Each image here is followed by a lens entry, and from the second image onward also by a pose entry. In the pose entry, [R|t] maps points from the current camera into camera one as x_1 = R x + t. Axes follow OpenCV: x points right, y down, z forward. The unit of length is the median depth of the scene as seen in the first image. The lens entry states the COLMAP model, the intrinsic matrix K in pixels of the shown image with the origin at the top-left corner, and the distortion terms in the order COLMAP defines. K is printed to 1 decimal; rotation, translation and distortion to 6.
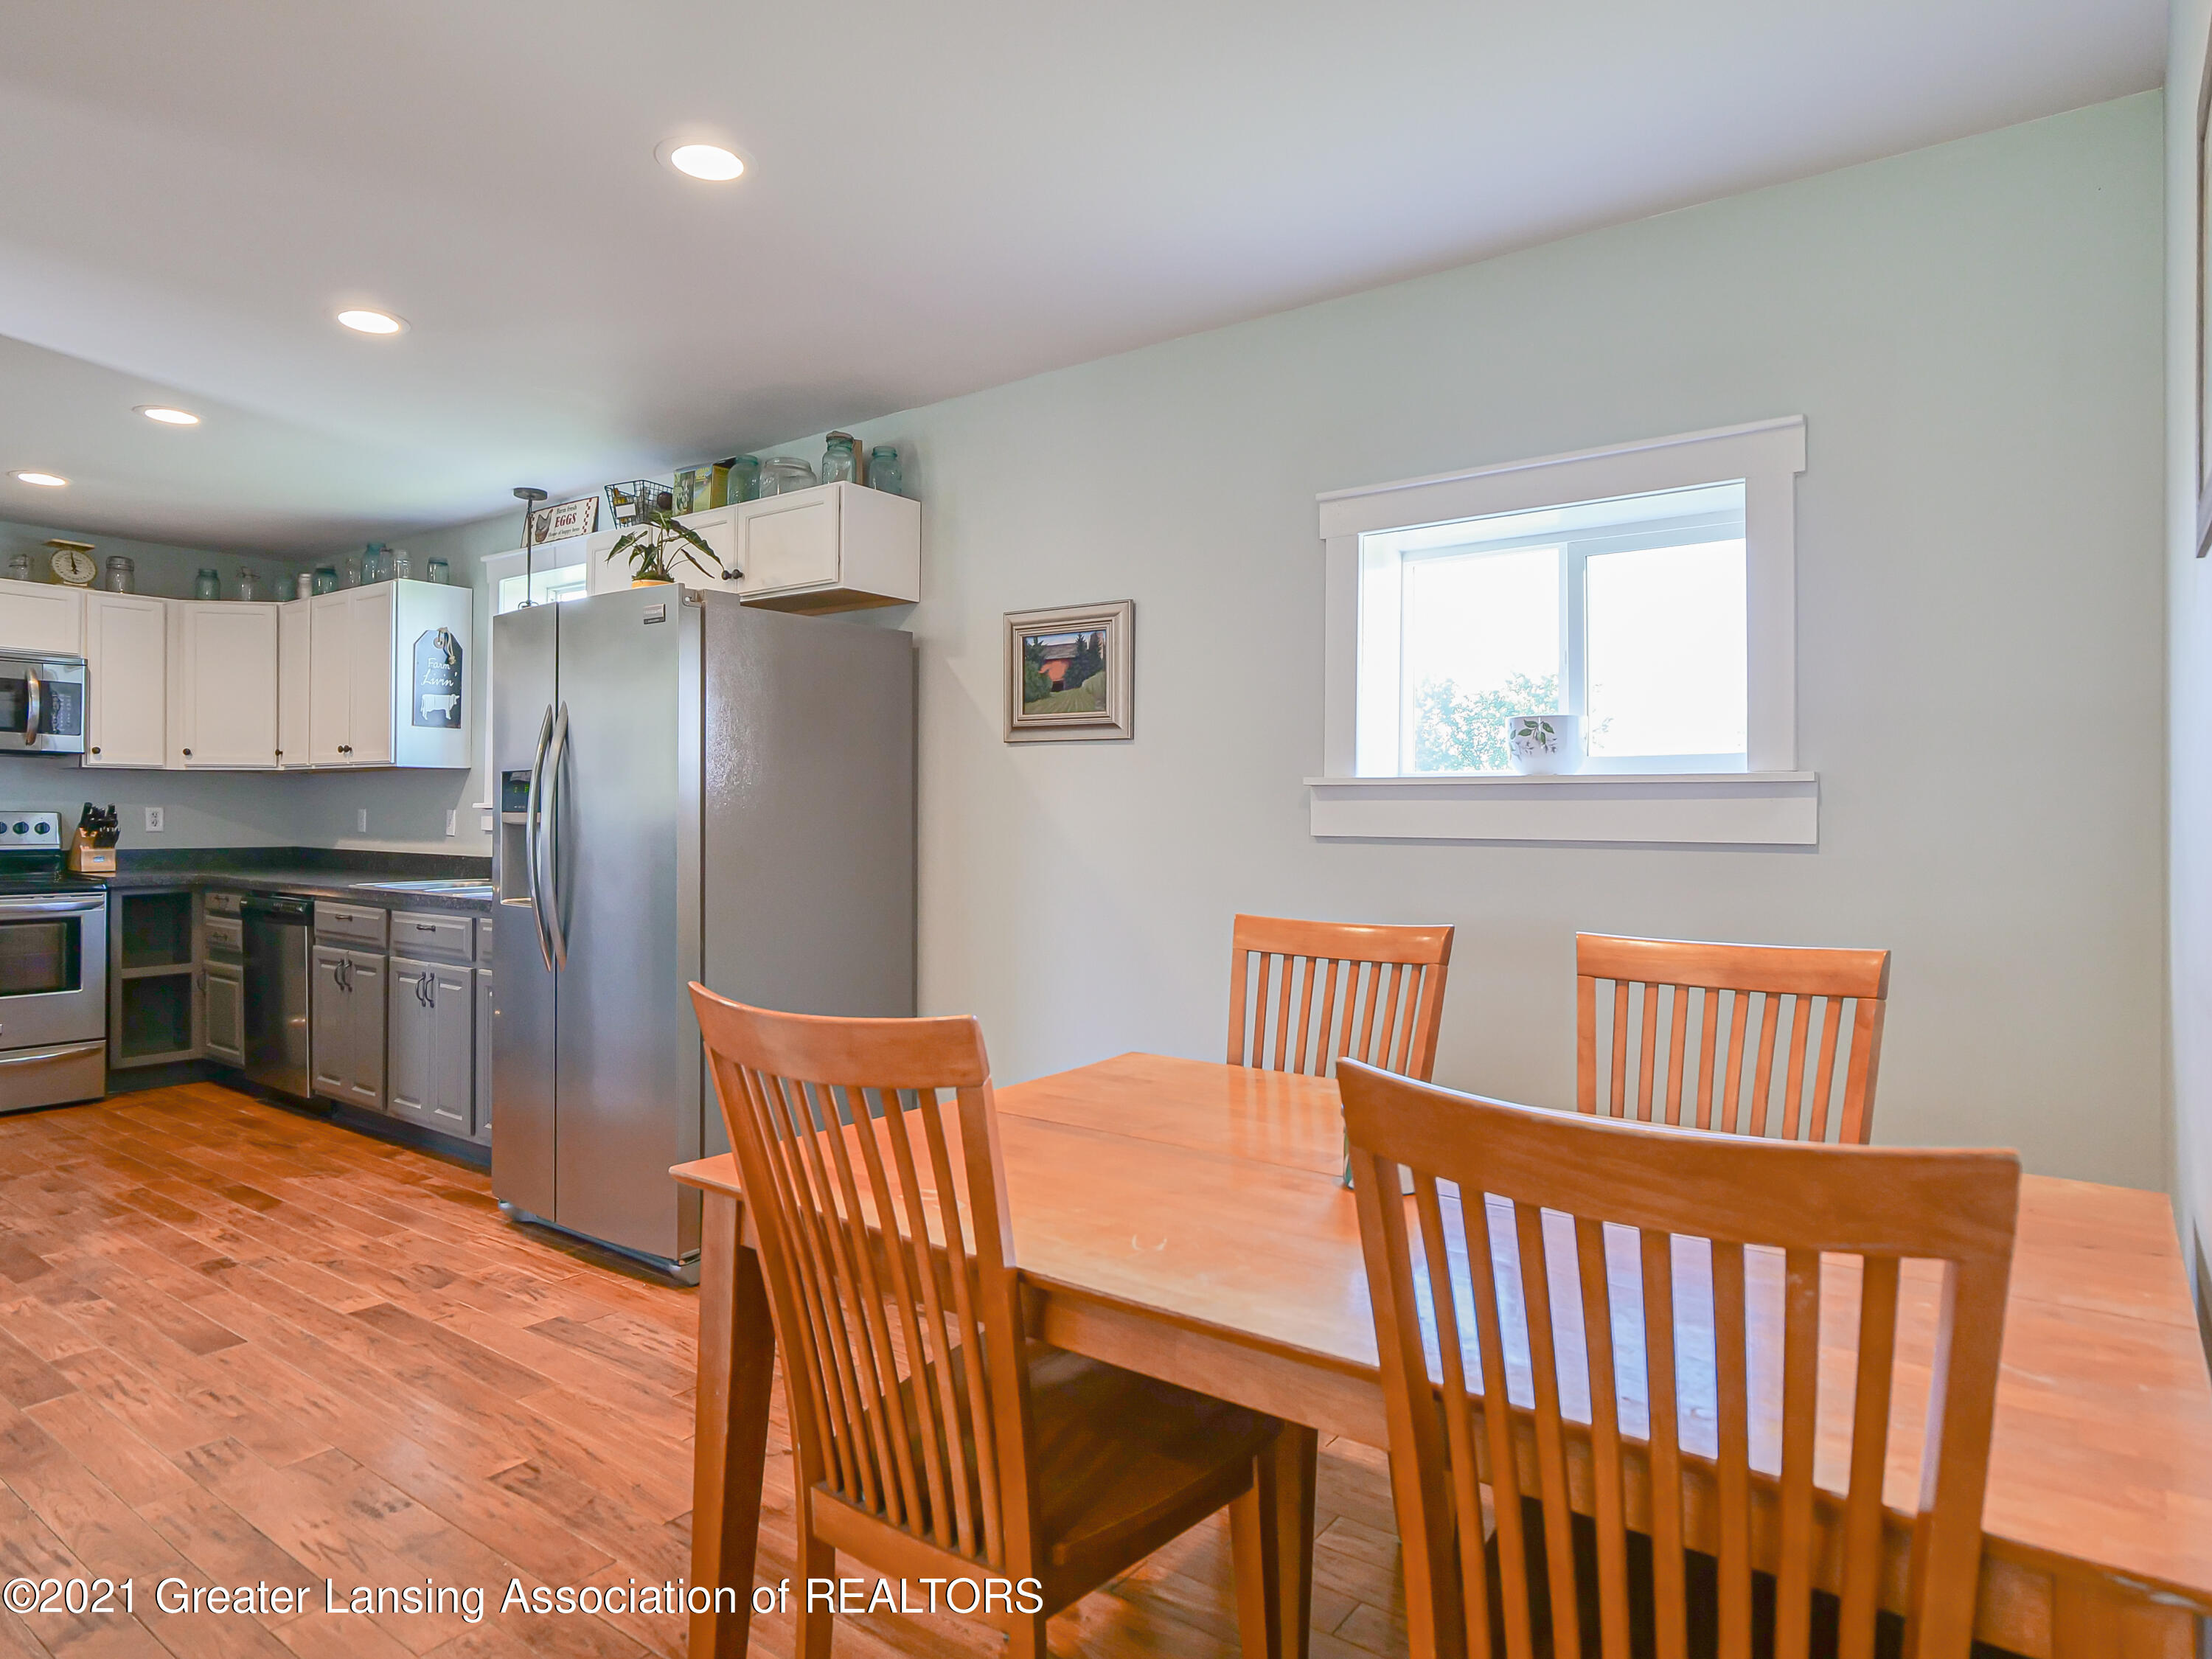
lens RADIAL K [[1289.8, 0, 1094.2], [0, 1289.8, 824.0], [0, 0, 1]] dist [0.002860, -0.020812]
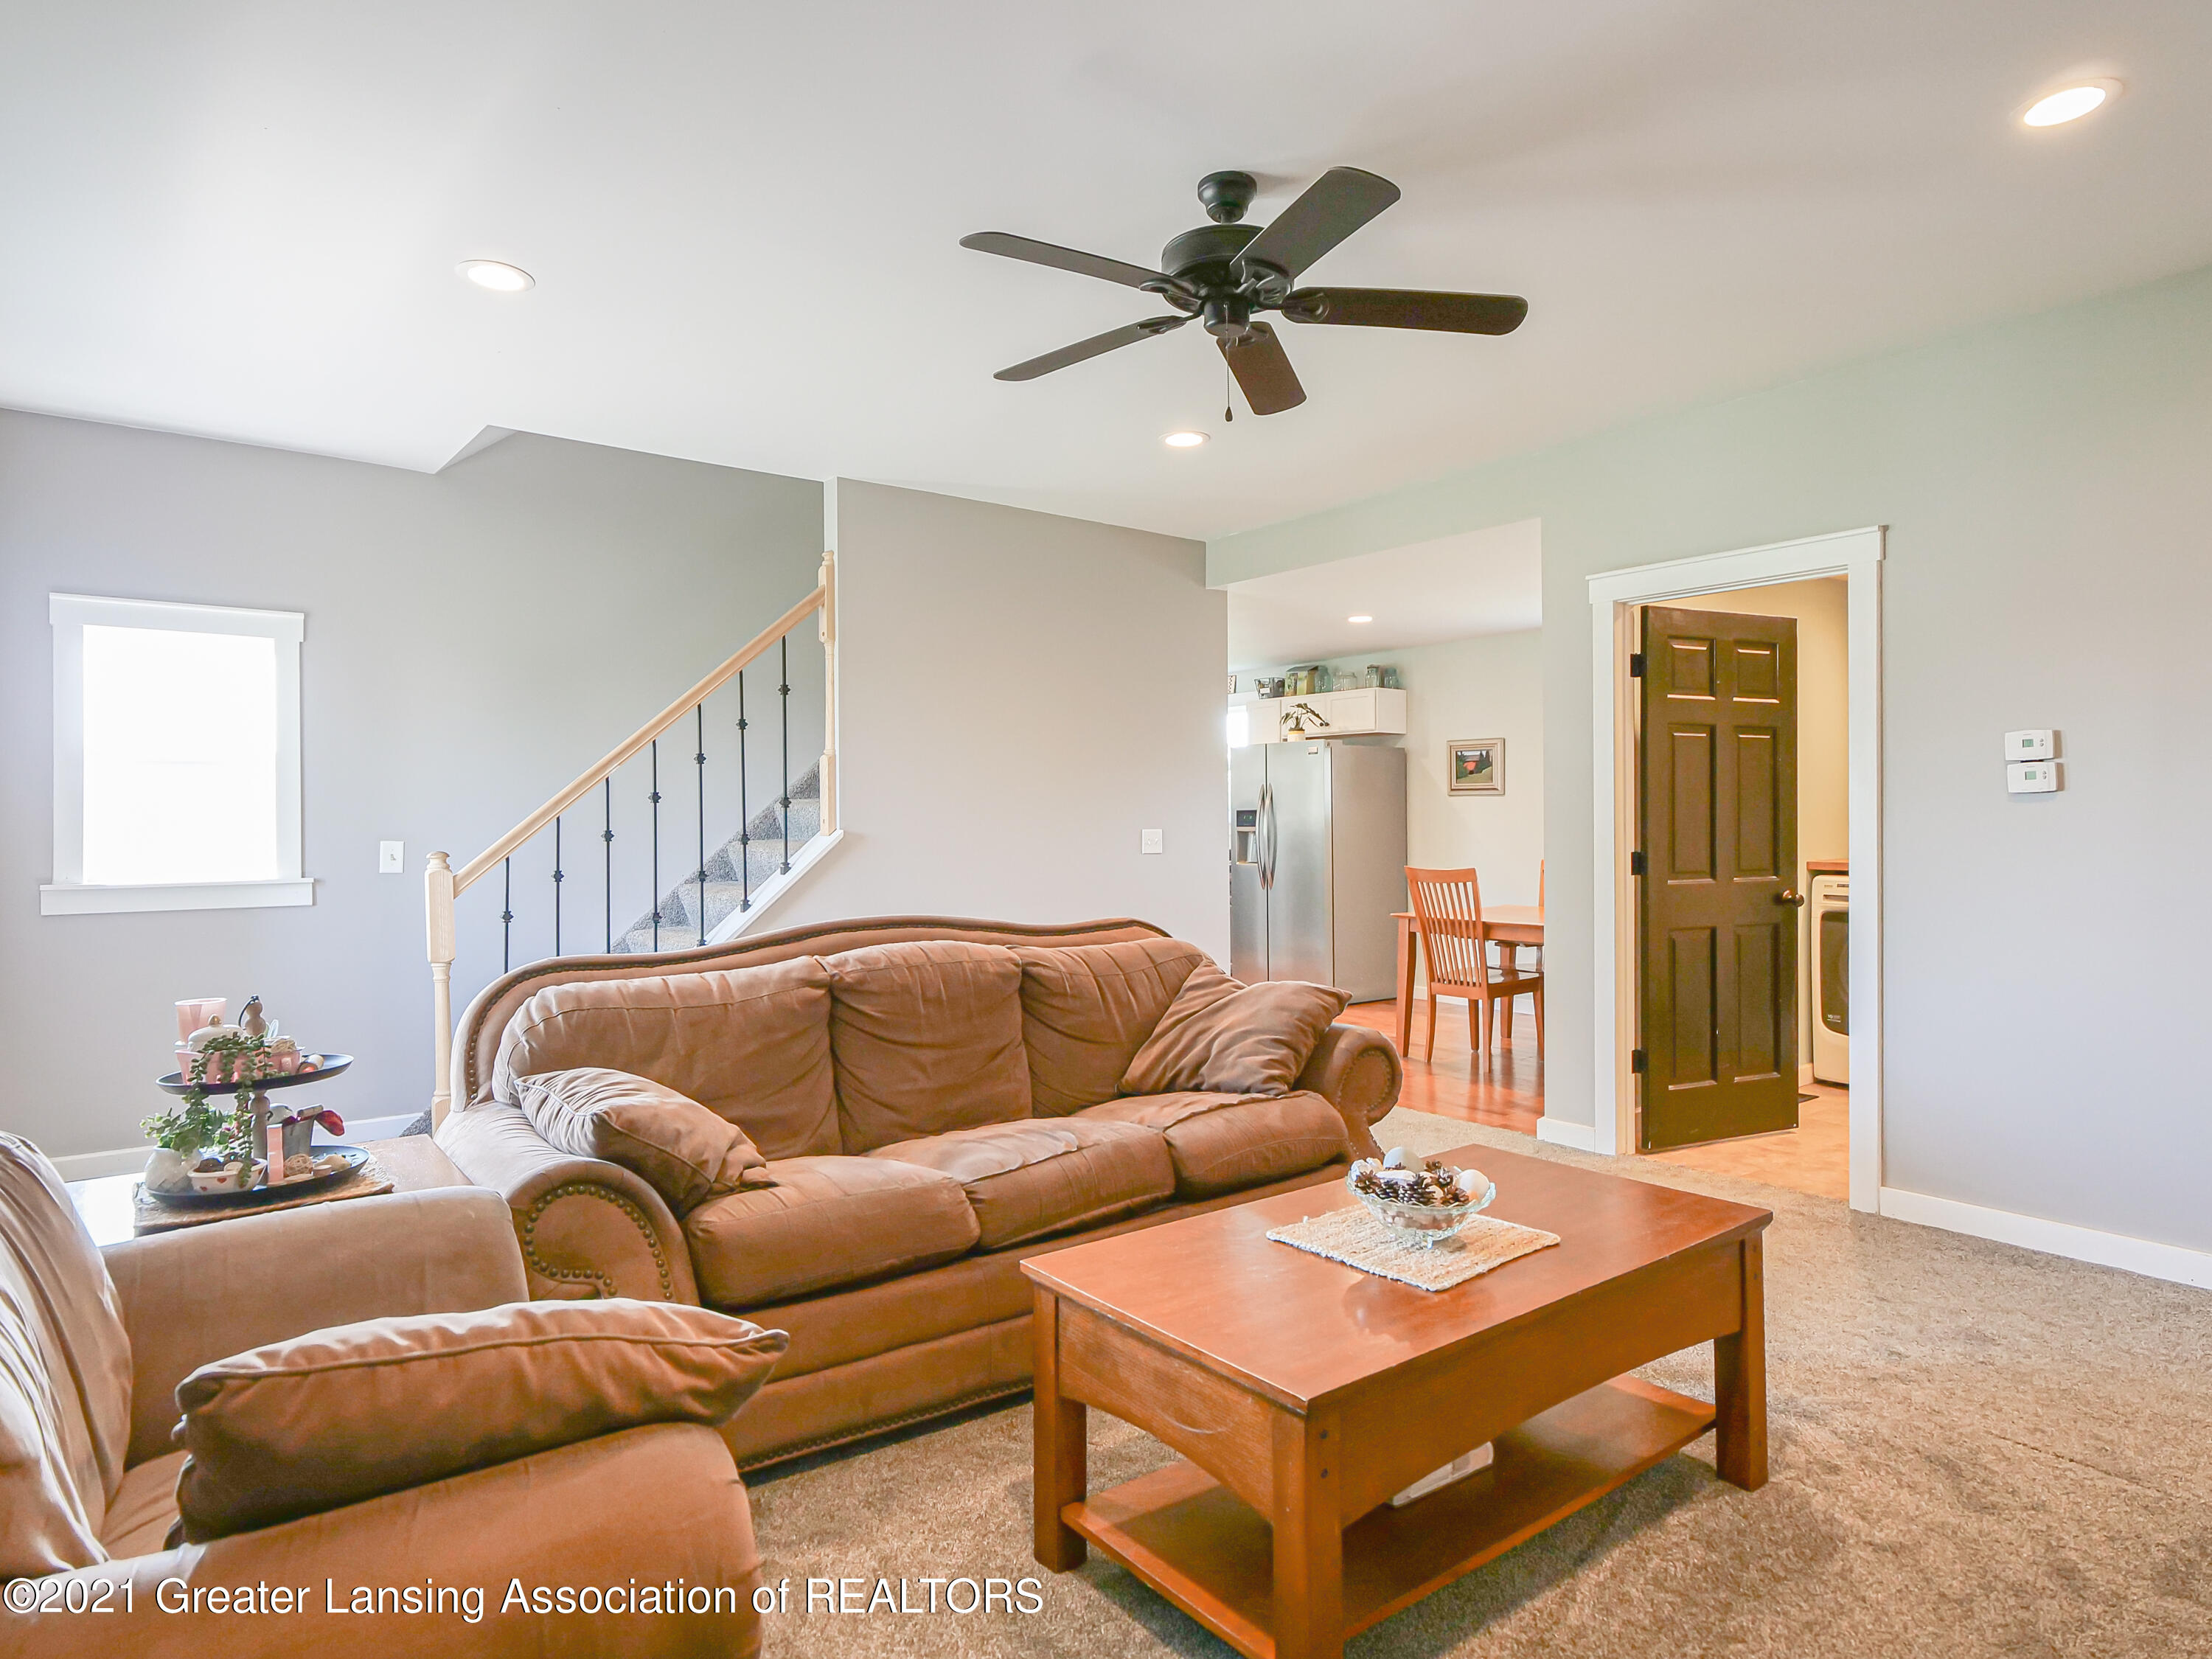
lens RADIAL K [[1289.8, 0, 1094.2], [0, 1289.8, 824.0], [0, 0, 1]] dist [0.002860, -0.020812]
pose [[0.961543, -0.014610, -0.274266, -0.044824], [0.016828, 0.999842, 0.005738, -0.035159], [0.274139, -0.010133, 0.961637, -1.454934]]
